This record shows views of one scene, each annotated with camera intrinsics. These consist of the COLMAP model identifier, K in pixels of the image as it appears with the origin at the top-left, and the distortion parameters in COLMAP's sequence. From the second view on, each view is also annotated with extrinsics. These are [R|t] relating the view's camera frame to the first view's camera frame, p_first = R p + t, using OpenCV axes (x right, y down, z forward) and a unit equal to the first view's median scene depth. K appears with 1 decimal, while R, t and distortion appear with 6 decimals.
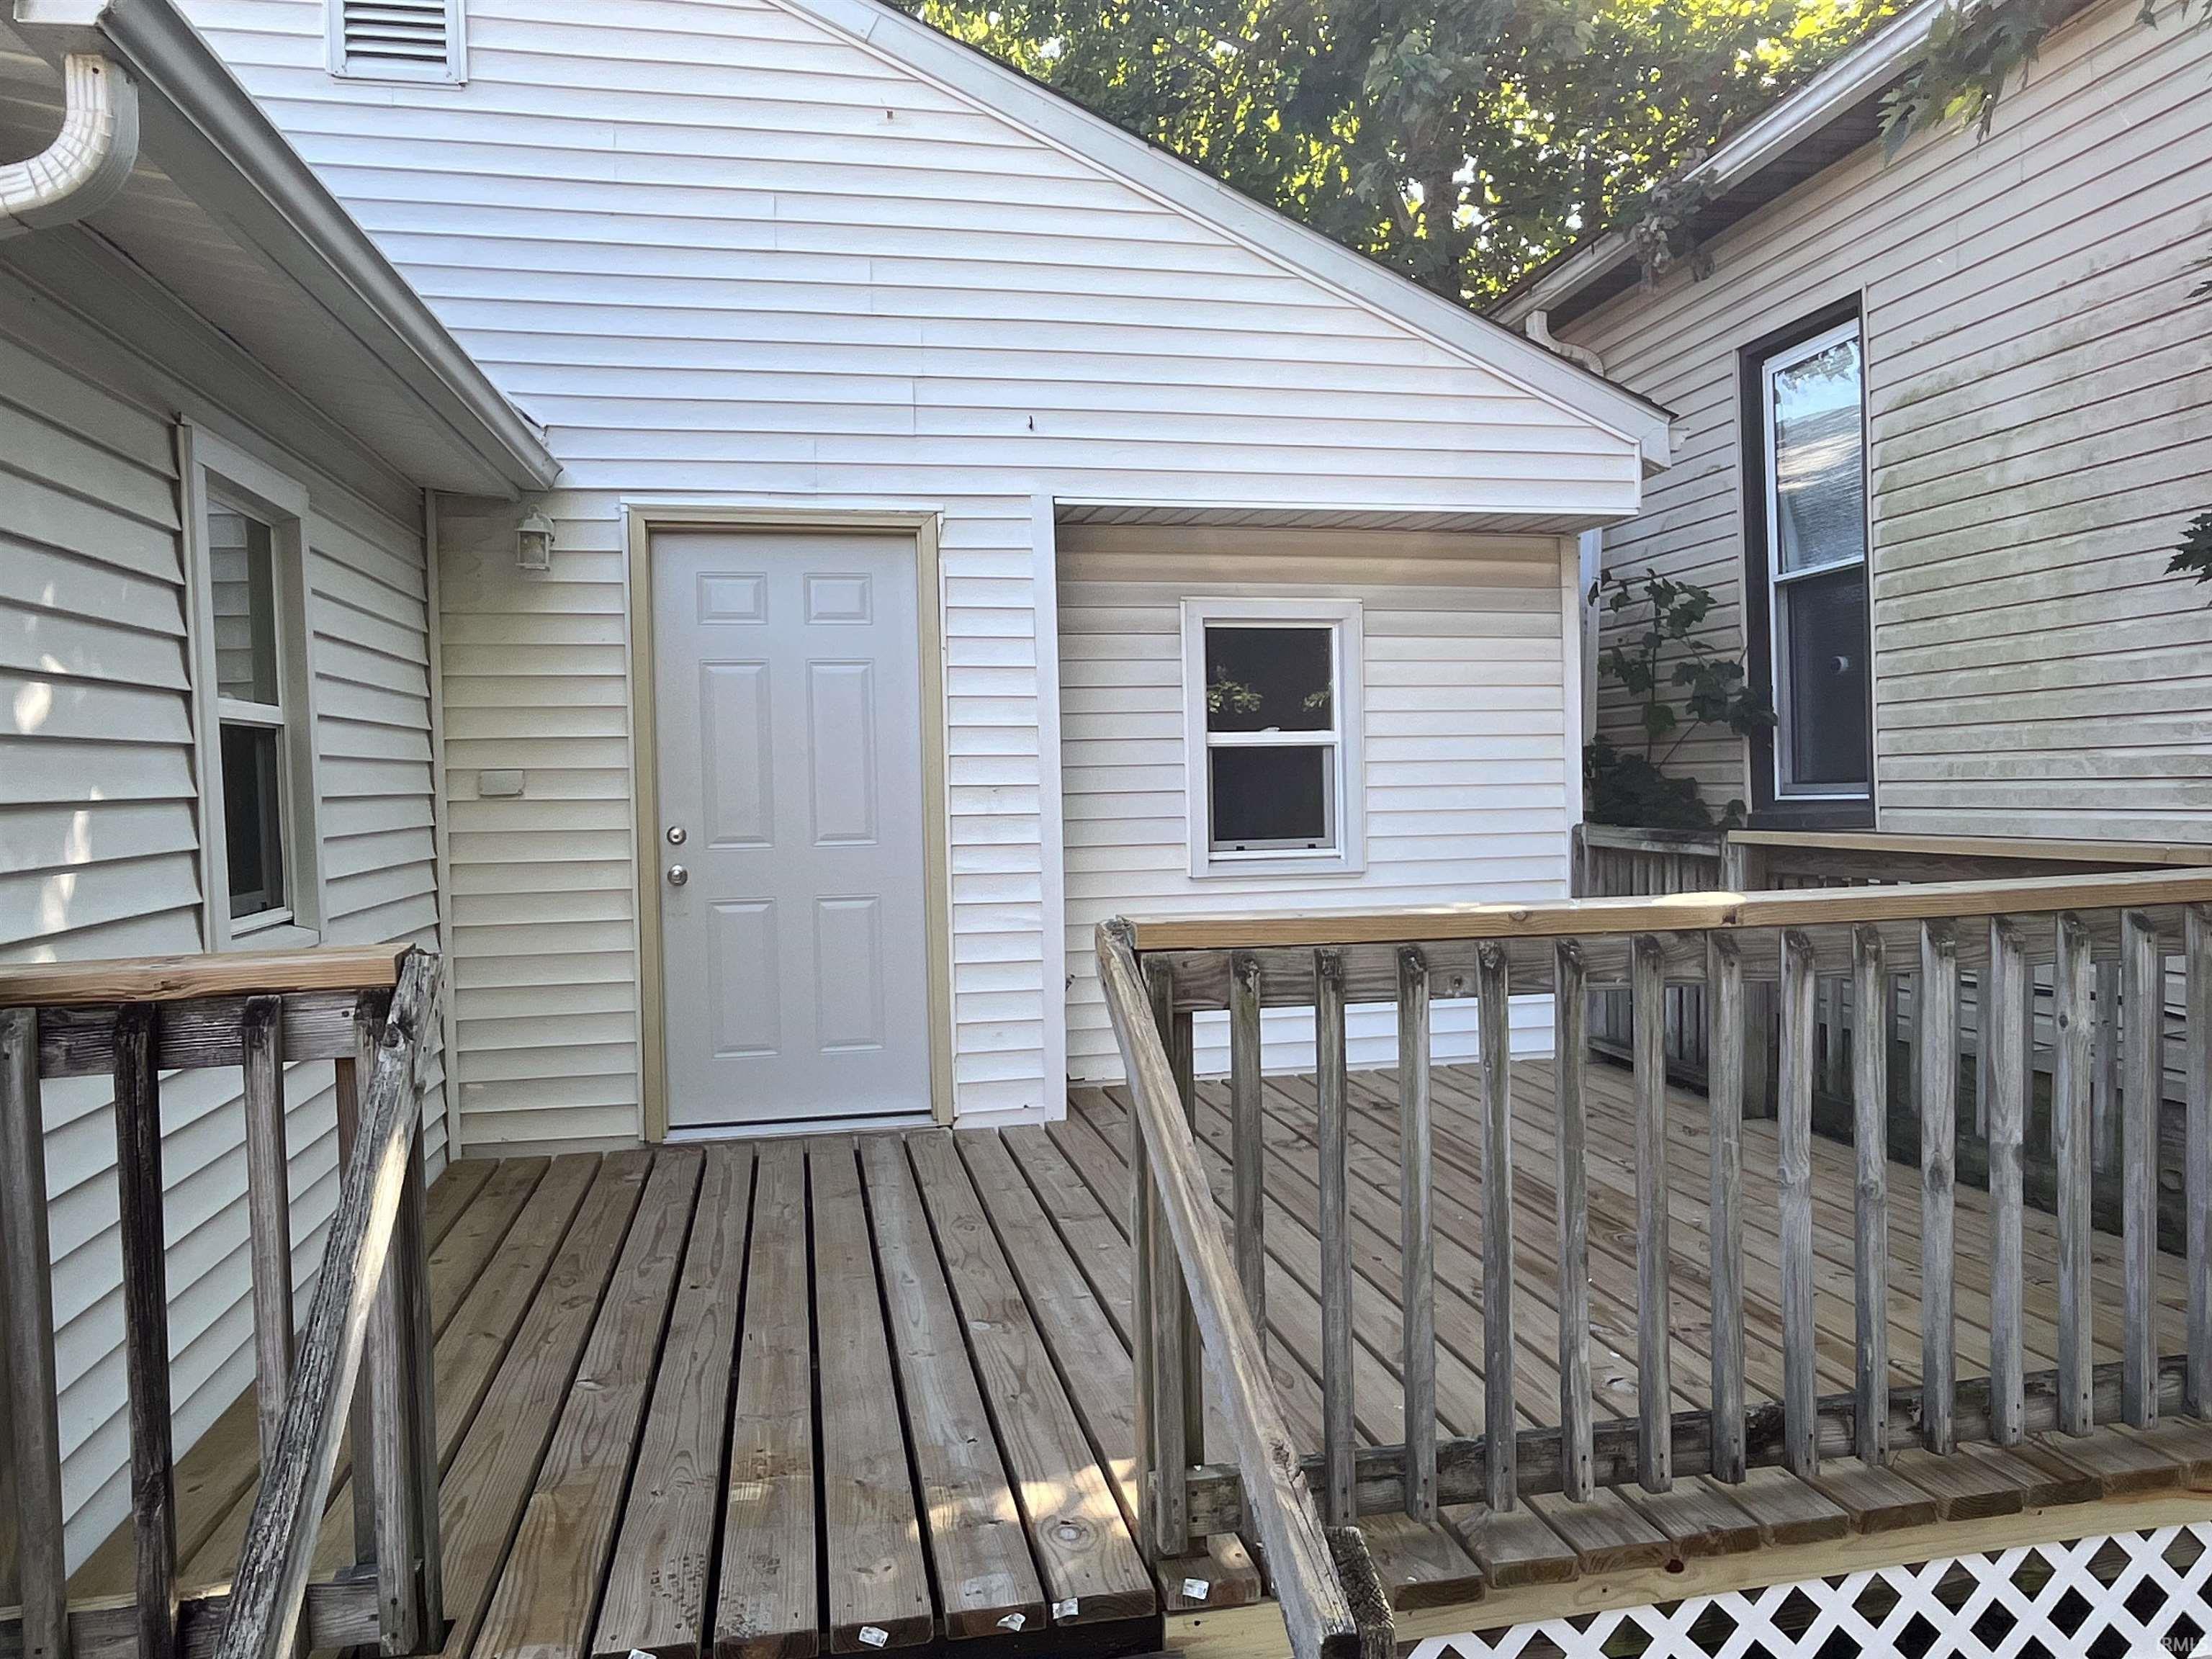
lens RADIAL K [[1520.2, 0, 1102.9], [0, 1520.2, 813.4], [0, 0, 1]] dist [-0.001507, -0.002065]
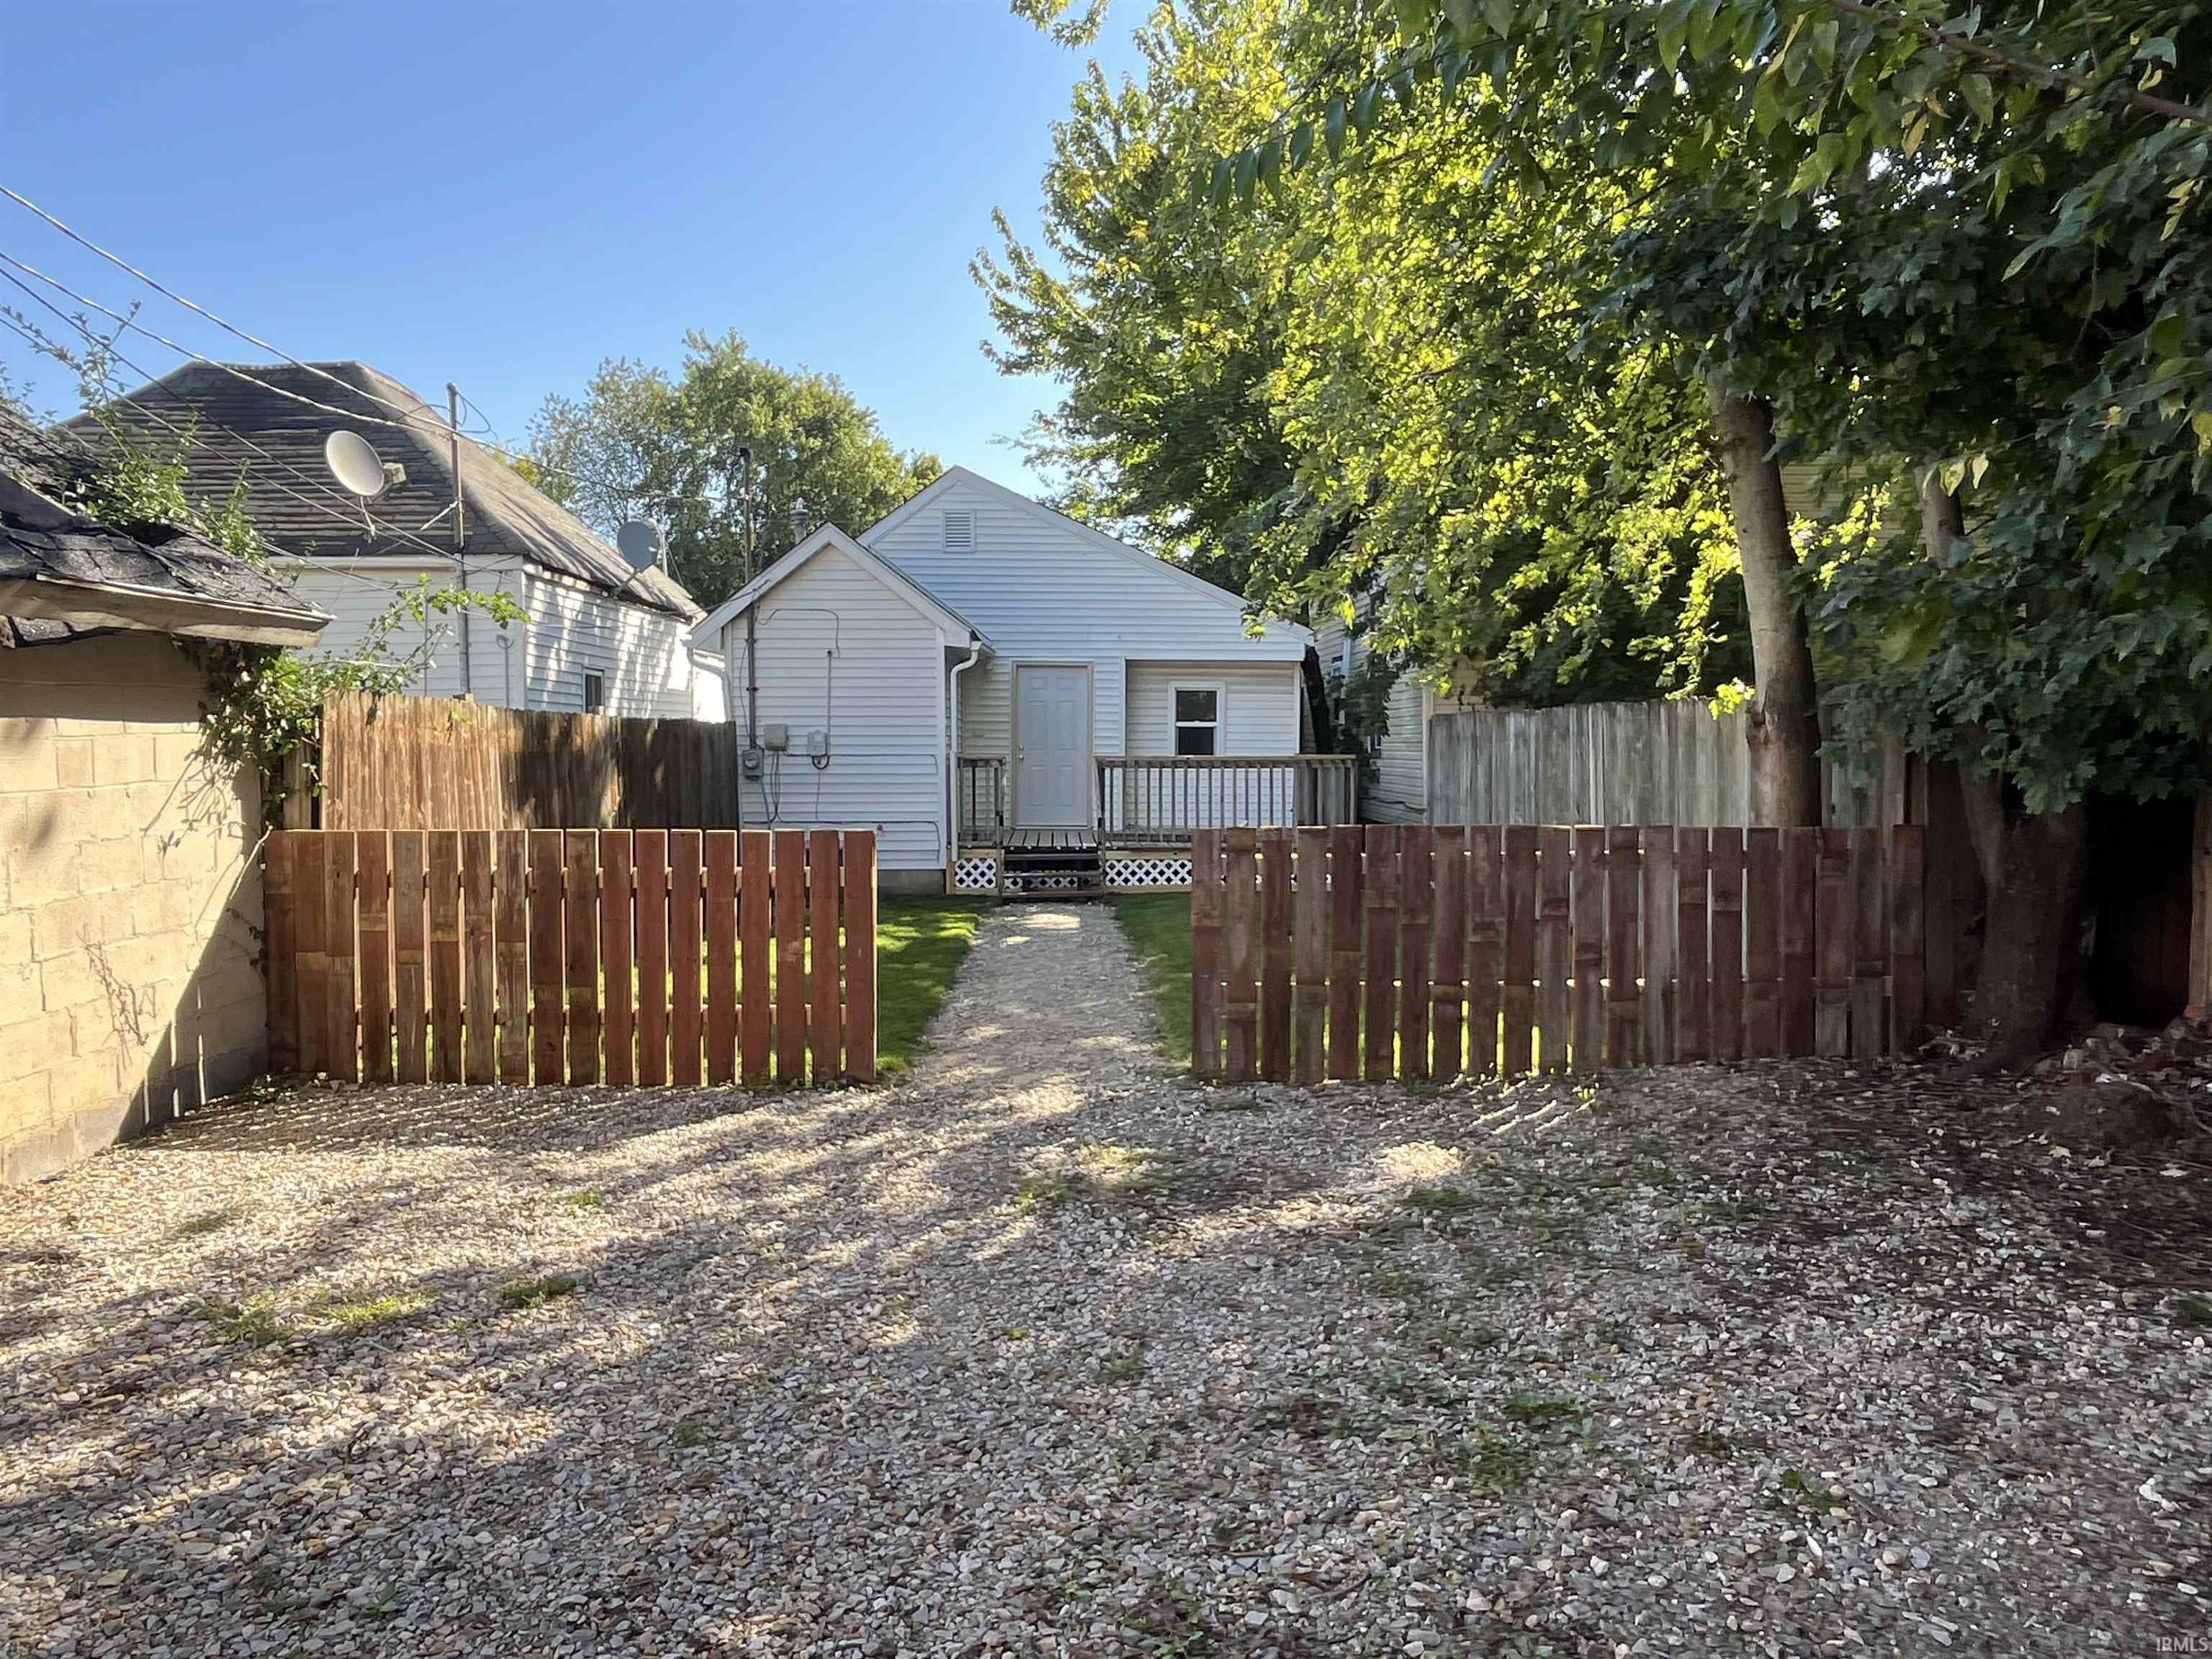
lens RADIAL K [[1520.2, 0, 1102.9], [0, 1520.2, 813.4], [0, 0, 1]] dist [-0.001507, -0.002065]
pose [[0.985000, 0.034065, -0.169159, 0.580567], [-0.028722, 0.999011, 0.033936, 0.044917], [0.170148, -0.028568, 0.985004, -2.777903]]
